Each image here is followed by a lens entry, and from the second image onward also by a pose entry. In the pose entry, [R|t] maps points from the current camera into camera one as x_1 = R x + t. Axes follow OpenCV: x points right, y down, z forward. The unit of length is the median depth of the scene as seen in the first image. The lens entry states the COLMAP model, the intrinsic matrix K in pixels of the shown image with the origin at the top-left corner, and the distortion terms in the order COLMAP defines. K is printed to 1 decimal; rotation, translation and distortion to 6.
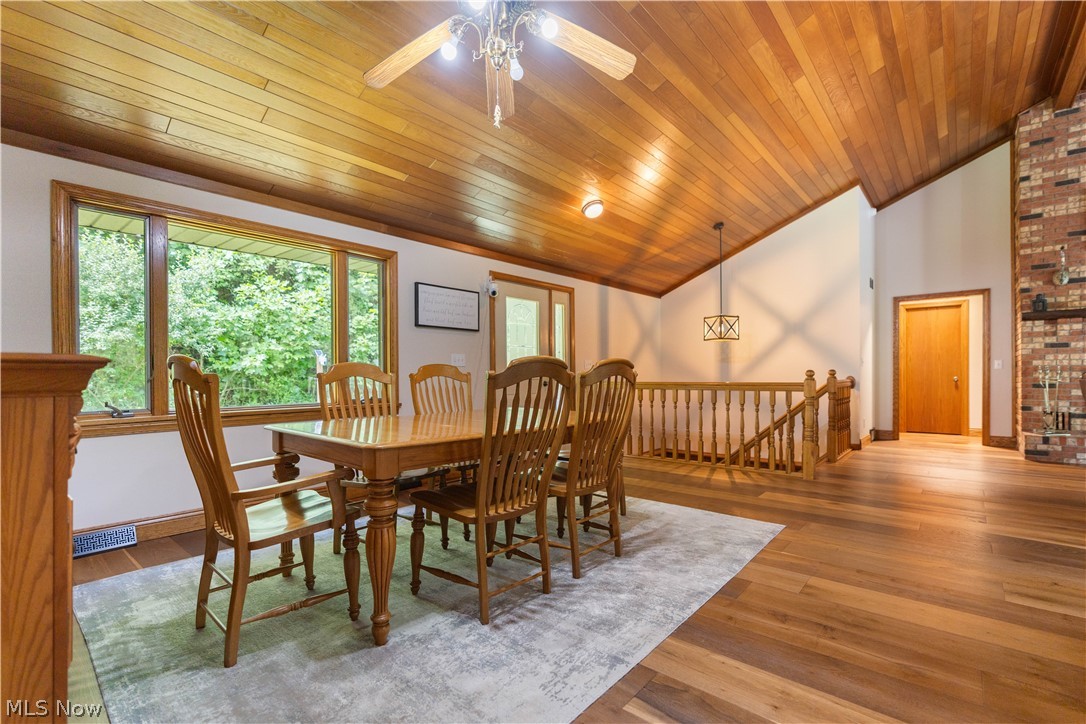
lens RADIAL K [[491.0, 0, 538.2], [0, 491.0, 376.2], [0, 0, 1]] dist [-0.004210, 0.001111]
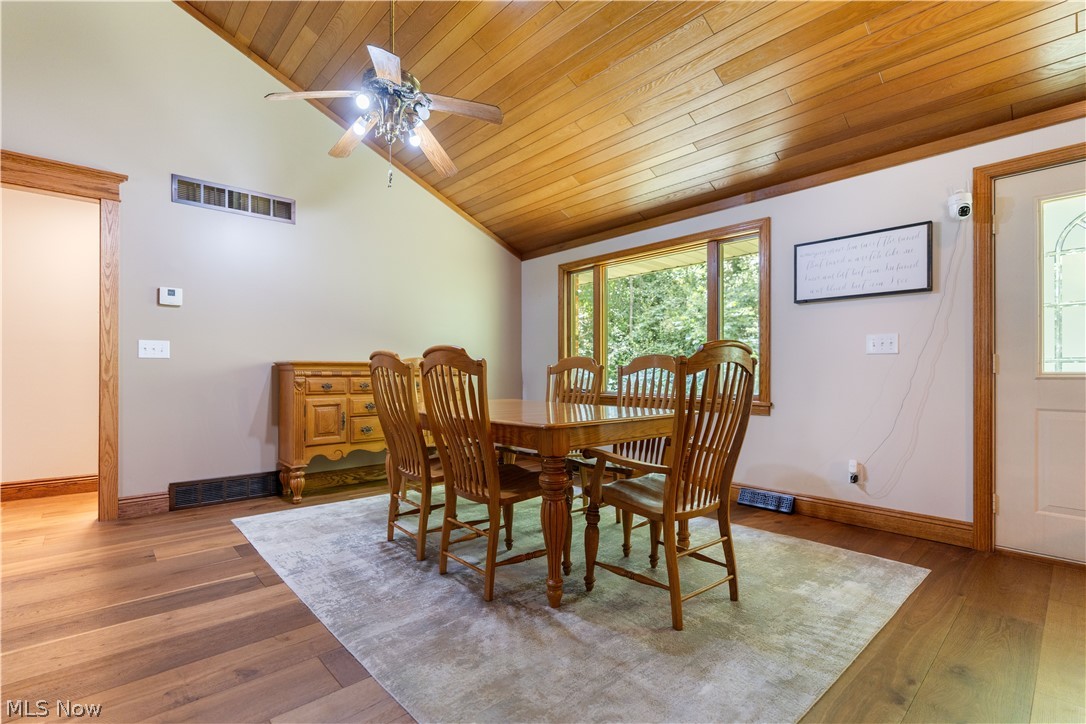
lens RADIAL K [[491.0, 0, 541.3], [0, 491.0, 371.8], [0, 0, 1]] dist [-0.004210, 0.001111]
pose [[-0.114702, 0.005243, -0.993386, 0.418573], [-0.007578, 0.999952, 0.006153, 0.001479], [0.993371, 0.008234, -0.114657, 0.534867]]
